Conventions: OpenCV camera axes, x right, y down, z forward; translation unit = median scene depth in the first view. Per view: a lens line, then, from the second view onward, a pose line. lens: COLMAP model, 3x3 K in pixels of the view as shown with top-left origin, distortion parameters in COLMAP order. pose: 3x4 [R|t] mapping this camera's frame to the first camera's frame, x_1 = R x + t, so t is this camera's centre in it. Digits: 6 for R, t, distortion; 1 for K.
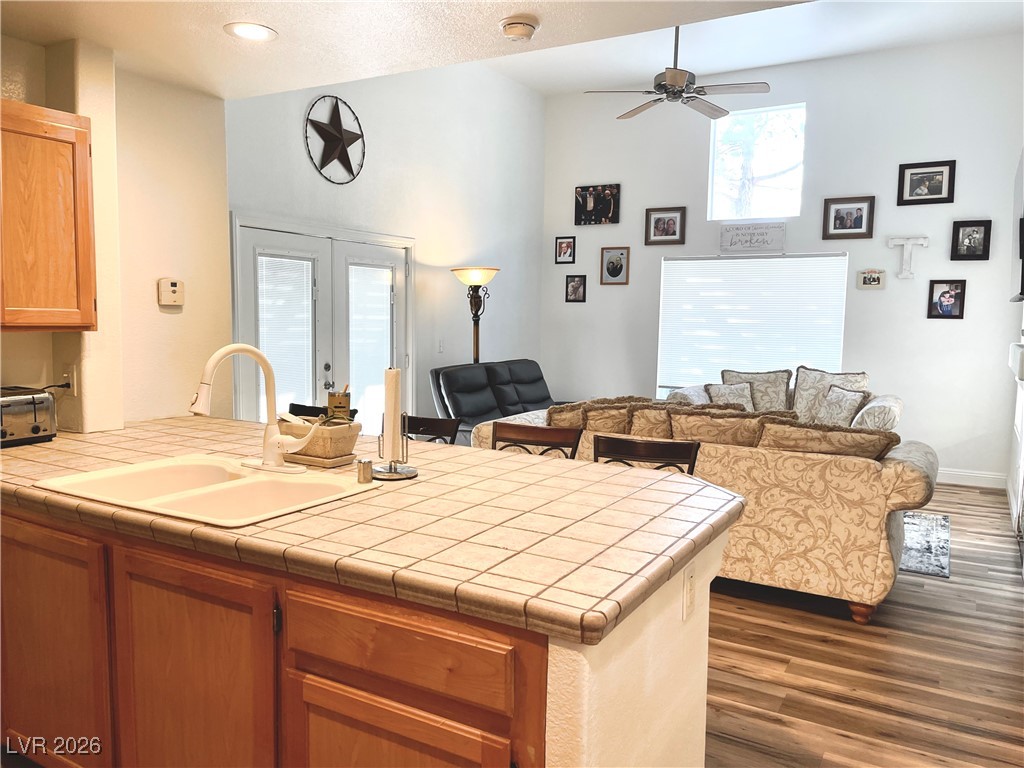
lens RADIAL K [[766.6, 0, 512.8], [0, 766.6, 381.5], [0, 0, 1]] dist [0.064179, -0.084683]
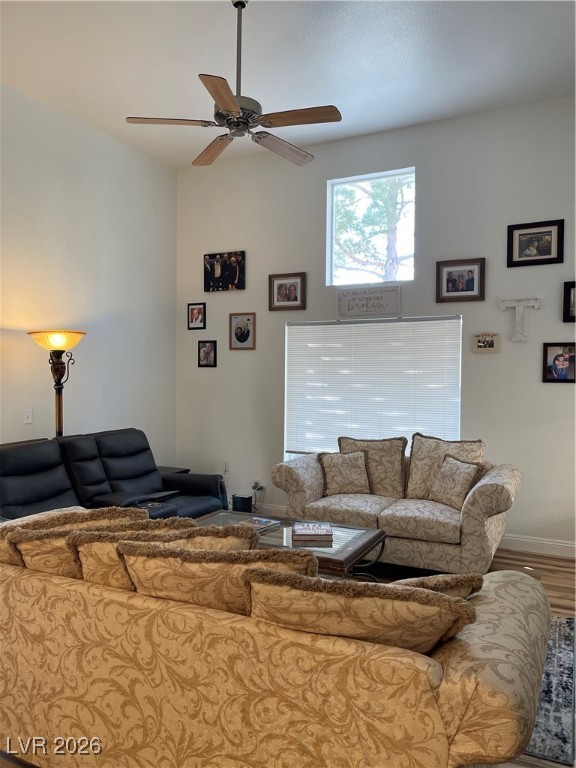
lens RADIAL K [[575.0, 0, 284.5], [0, 575.0, 383.0], [0, 0, 1]] dist [0.064179, -0.084683]
pose [[0.998636, -0.009154, 0.051412, 0.182288], [0.012837, 0.997339, -0.071766, -0.034254], [-0.050619, 0.072329, 0.996096, 0.307084]]
